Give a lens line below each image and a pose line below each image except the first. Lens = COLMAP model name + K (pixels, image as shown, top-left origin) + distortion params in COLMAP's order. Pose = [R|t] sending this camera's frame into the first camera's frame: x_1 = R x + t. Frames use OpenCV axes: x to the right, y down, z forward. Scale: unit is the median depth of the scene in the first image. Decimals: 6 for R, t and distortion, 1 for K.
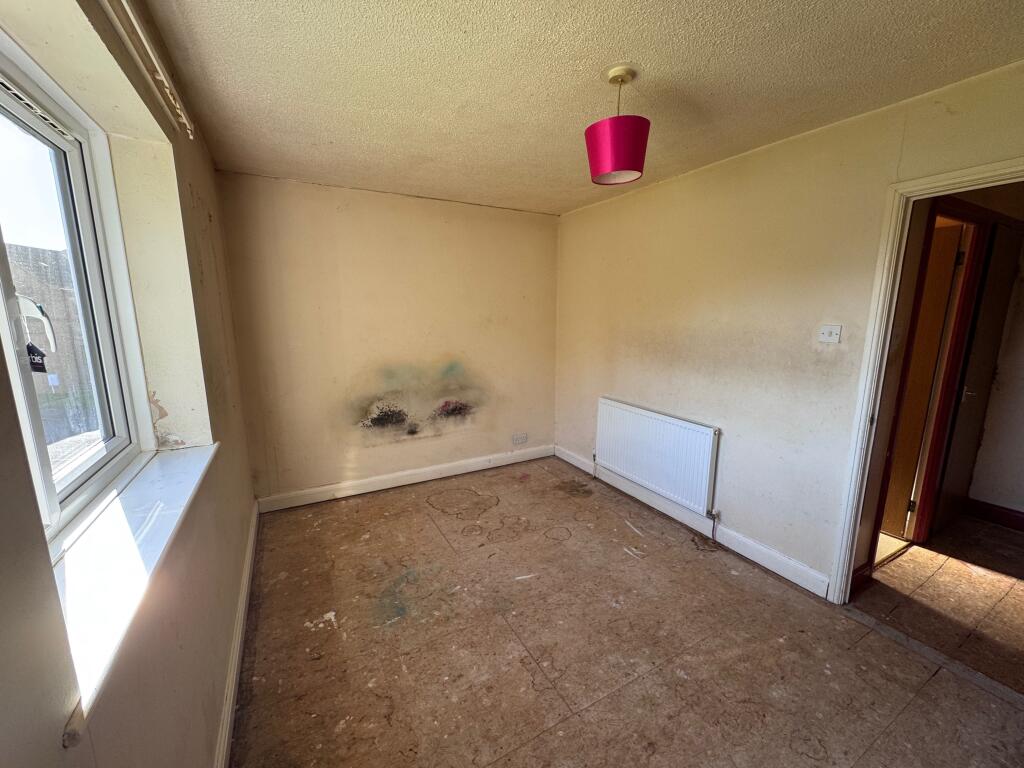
lens RADIAL K [[409.1, 0, 509.9], [0, 409.1, 386.0], [0, 0, 1]] dist [-0.003981, 0.000564]
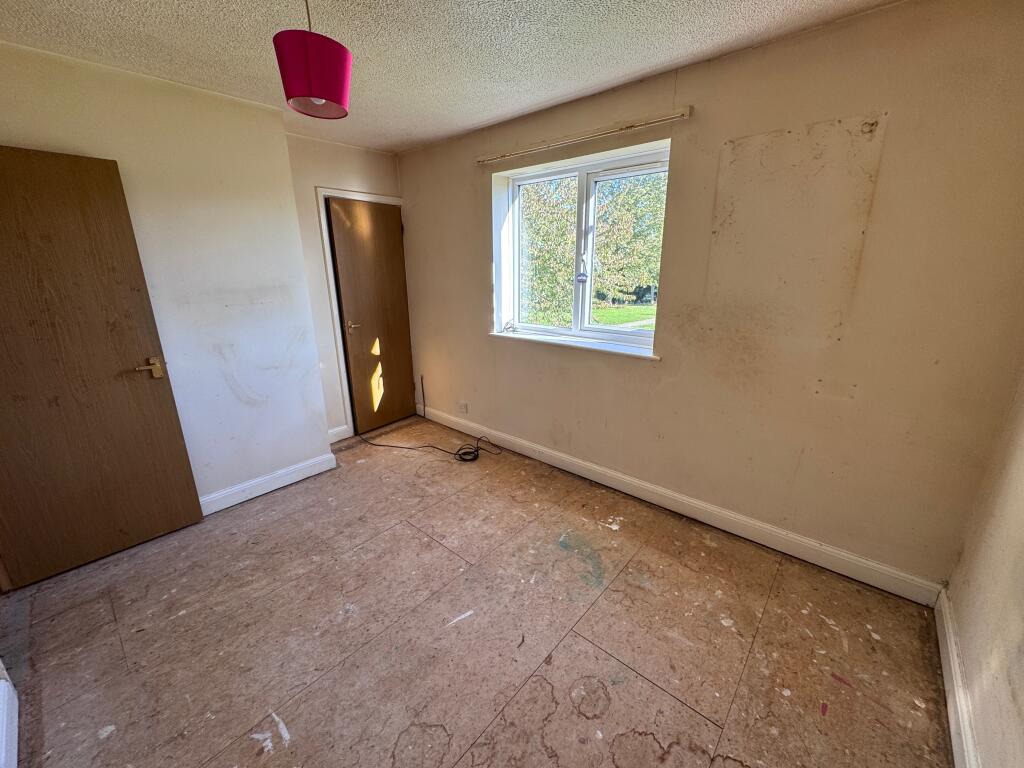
lens RADIAL K [[409.1, 0, 513.0], [0, 409.1, 383.9], [0, 0, 1]] dist [-0.003981, 0.000564]
pose [[-0.937949, 0.106174, -0.330120, 0.166446], [-0.053204, 0.896643, 0.439546, -0.289775], [0.342668, 0.429835, -0.835356, 1.614690]]
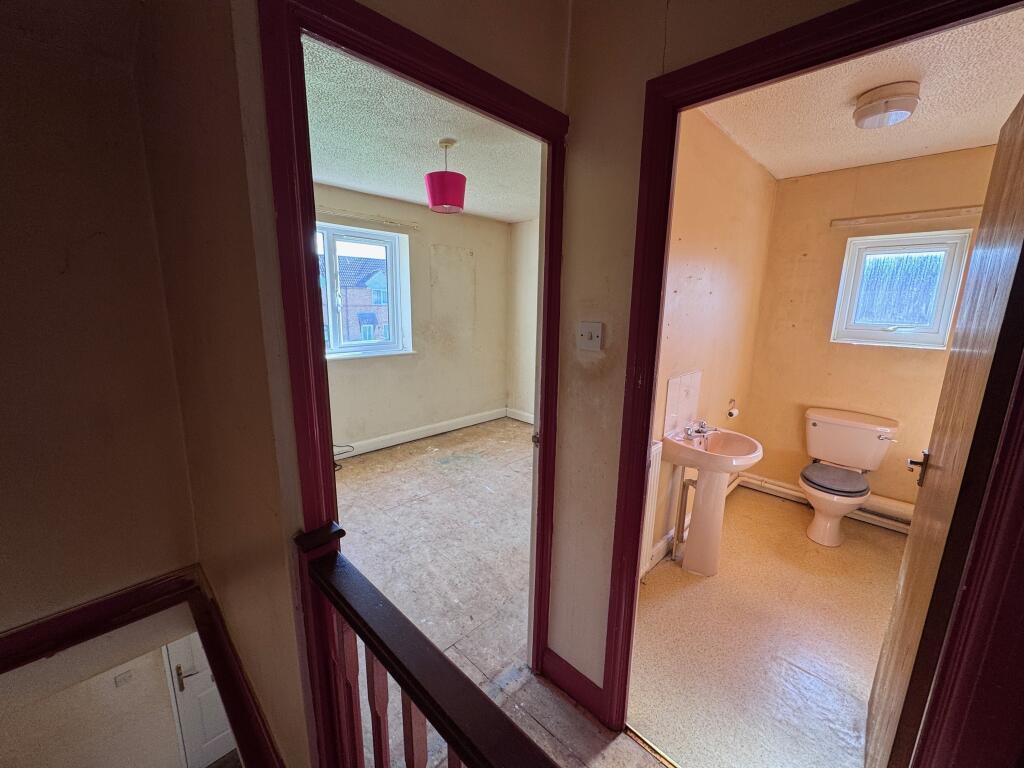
lens RADIAL K [[409.1, 0, 512.6], [0, 409.1, 381.9], [0, 0, 1]] dist [-0.003981, 0.000564]
pose [[0.294047, 0.197069, -0.935254, 1.422211], [-0.195822, 0.970178, 0.142861, -0.120166], [0.935516, 0.141135, 0.323868, 0.615584]]
